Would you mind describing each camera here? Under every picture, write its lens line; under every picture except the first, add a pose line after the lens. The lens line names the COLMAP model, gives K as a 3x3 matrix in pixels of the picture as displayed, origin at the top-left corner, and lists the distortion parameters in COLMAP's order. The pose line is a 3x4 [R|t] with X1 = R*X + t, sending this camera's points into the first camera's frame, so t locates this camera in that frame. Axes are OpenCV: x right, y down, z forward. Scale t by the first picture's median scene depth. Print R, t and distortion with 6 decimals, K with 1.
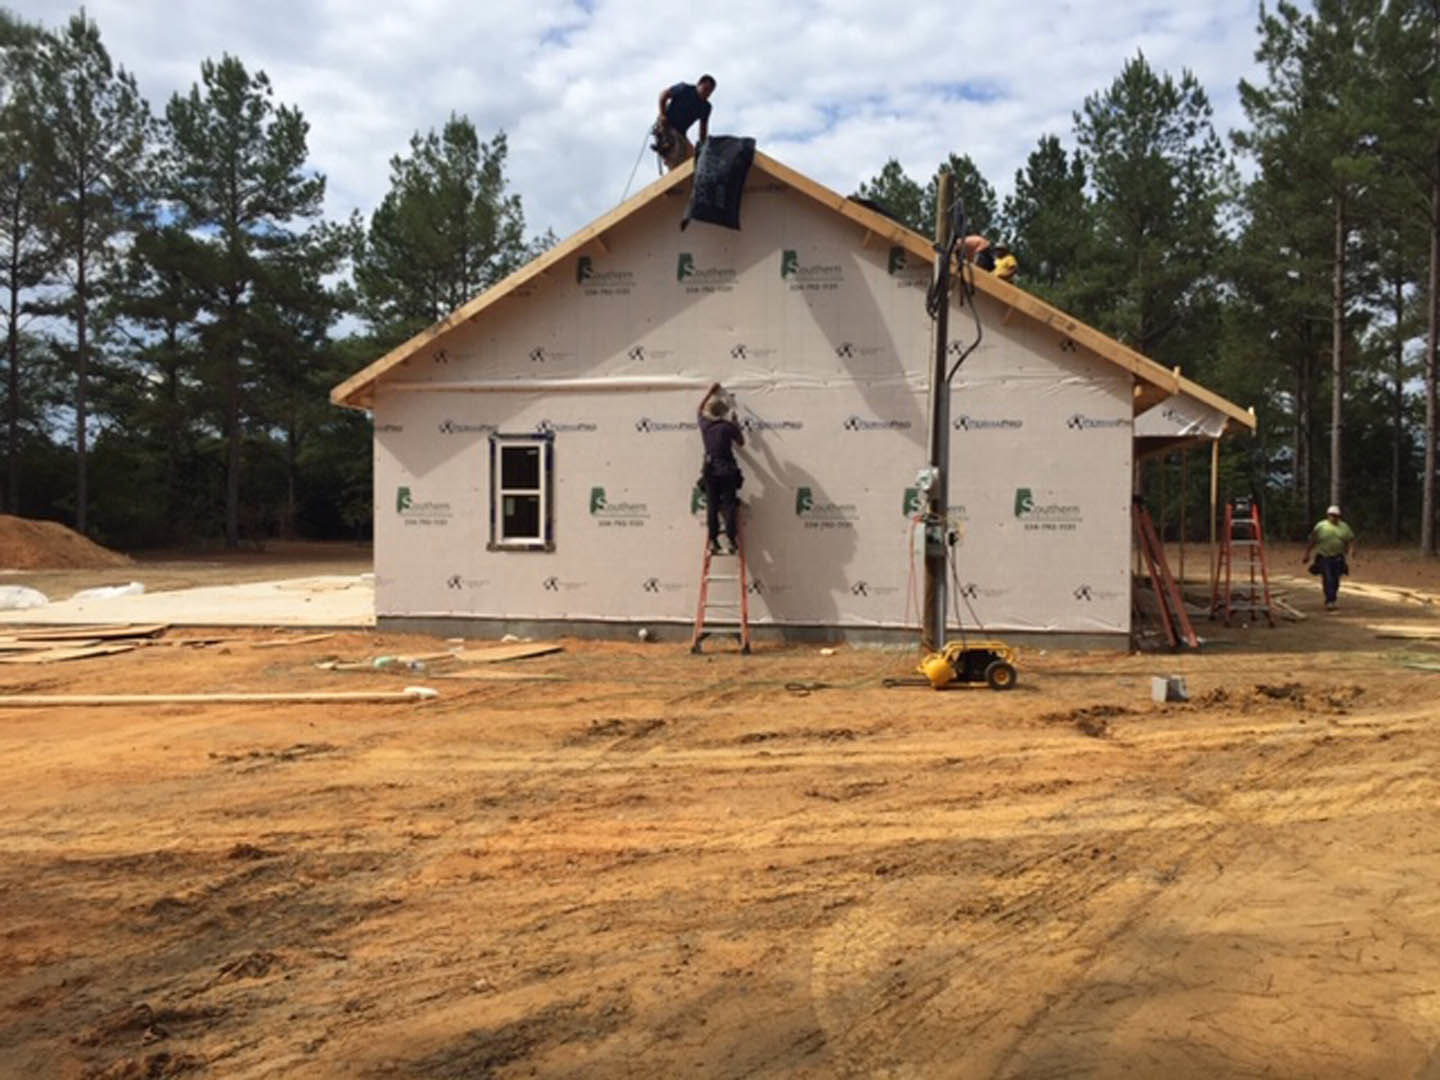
lens RADIAL K [[1230.0, 0, 719.3], [0, 1230.0, 546.5], [0, 0, 1]] dist [0.046984, -0.070736]
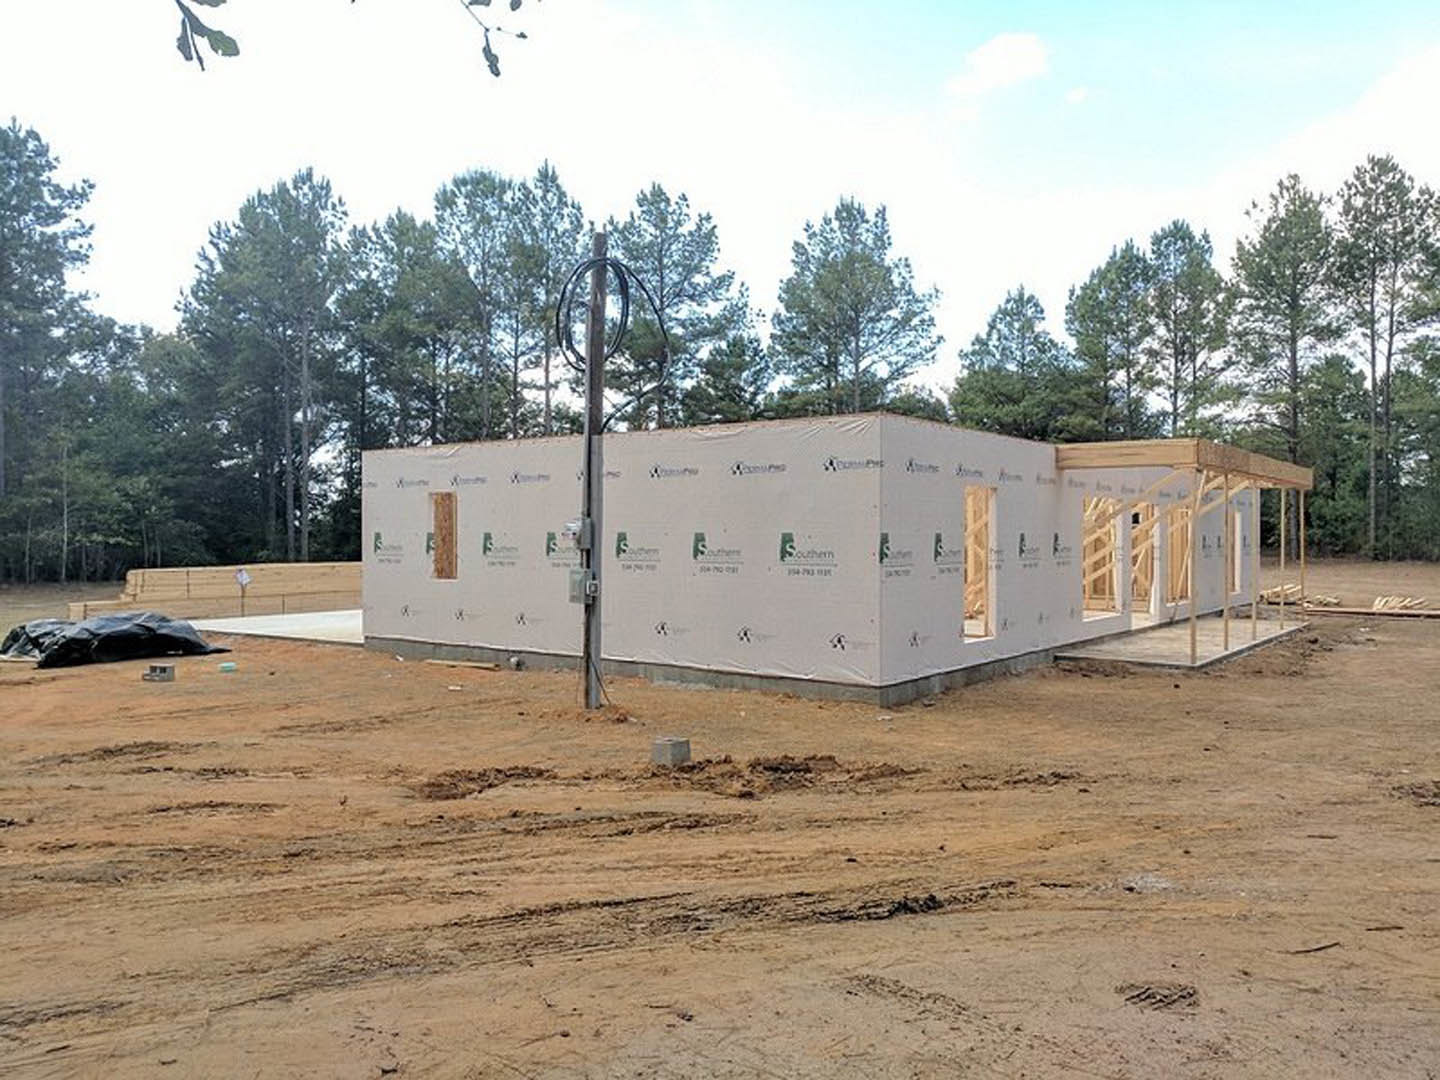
lens RADIAL K [[1082.4, 0, 710.1], [0, 1082.4, 531.2], [0, 0, 1]] dist [0.003829, 0.012243]
pose [[0.889876, -0.005844, -0.456164, 0.163612], [-0.007107, 0.999619, -0.026670, -0.006970], [0.456146, 0.026975, 0.889496, 0.057206]]
